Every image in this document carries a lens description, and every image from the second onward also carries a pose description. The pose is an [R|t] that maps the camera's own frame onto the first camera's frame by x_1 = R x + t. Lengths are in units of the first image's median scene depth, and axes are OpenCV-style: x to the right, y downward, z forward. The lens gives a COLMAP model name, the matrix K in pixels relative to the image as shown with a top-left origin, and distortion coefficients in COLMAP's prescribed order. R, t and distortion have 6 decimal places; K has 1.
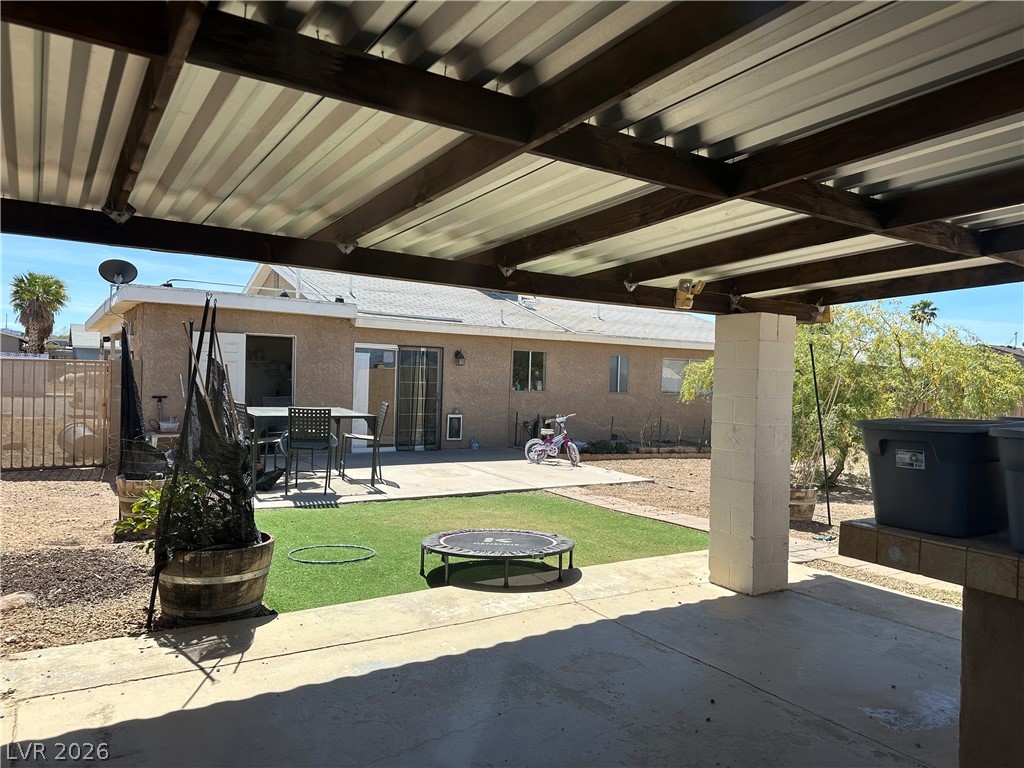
lens RADIAL K [[733.1, 0, 509.3], [0, 733.1, 394.3], [0, 0, 1]] dist [0.193059, -0.399030]
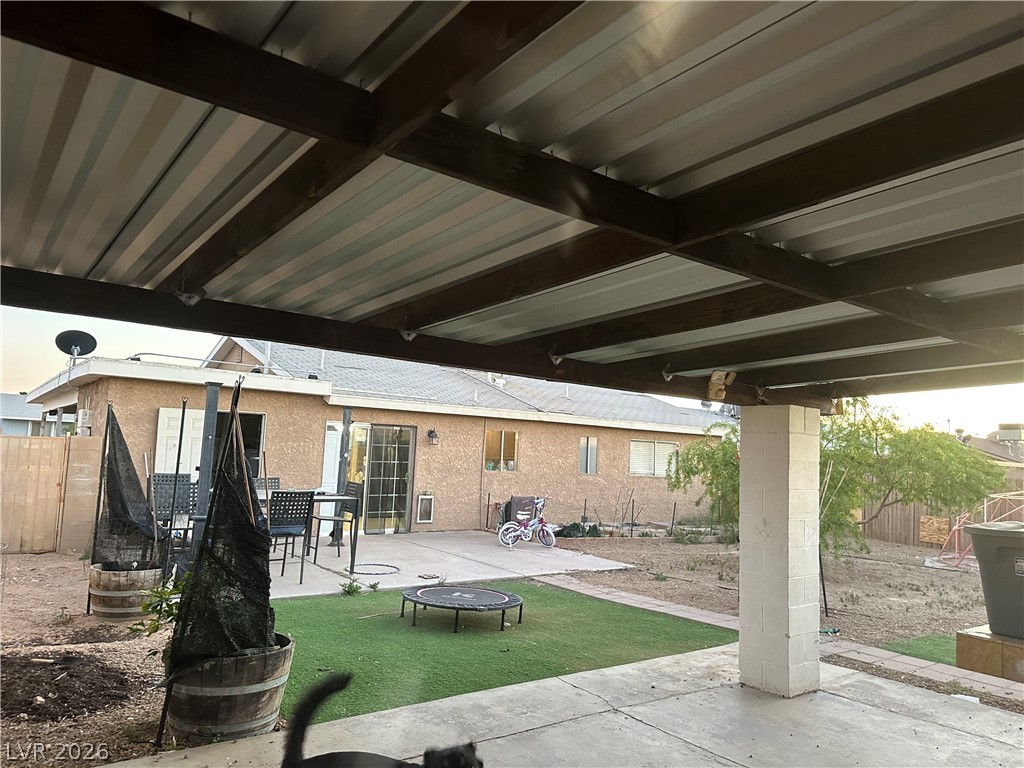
lens RADIAL K [[736.4, 0, 495.2], [0, 736.4, 386.7], [0, 0, 1]] dist [0.082523, -0.110822]
pose [[0.996805, 0.020068, 0.077318, -0.132500], [-0.011399, 0.993758, -0.110971, -0.017508], [-0.079062, 0.109735, 0.990811, 0.032606]]
